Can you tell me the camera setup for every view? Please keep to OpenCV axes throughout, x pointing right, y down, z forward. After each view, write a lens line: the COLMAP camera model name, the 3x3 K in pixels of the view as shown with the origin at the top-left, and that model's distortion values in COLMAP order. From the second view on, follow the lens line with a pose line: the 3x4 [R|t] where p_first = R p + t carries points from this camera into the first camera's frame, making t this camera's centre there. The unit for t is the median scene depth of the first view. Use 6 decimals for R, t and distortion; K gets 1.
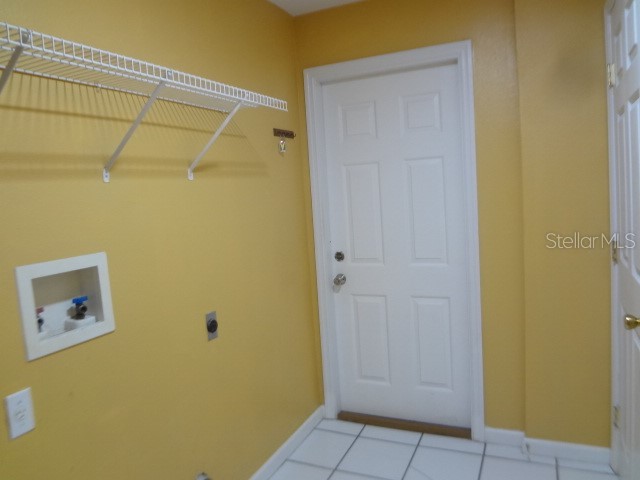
lens RADIAL K [[476.0, 0, 319.1], [0, 476.0, 236.8], [0, 0, 1]] dist [-0.040275, -0.000233]
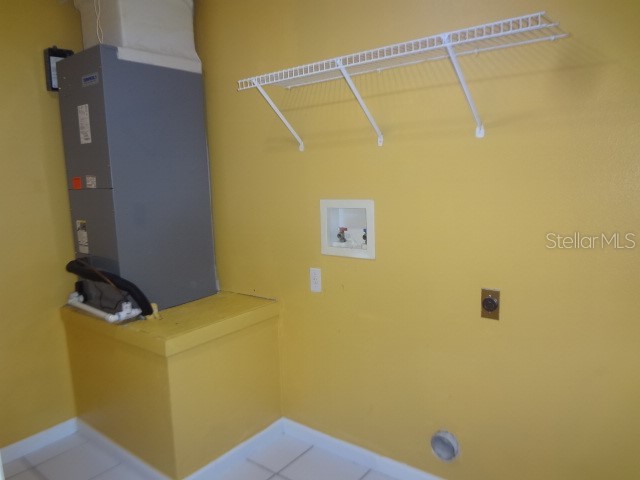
lens RADIAL K [[476.0, 0, 319.4], [0, 476.0, 243.3], [0, 0, 1]] dist [-0.040275, -0.000233]
pose [[-0.240310, 0.217824, -0.945941, 0.885042], [-0.037287, 0.971707, 0.233229, -0.157340], [0.969980, 0.091318, -0.225389, 1.177299]]
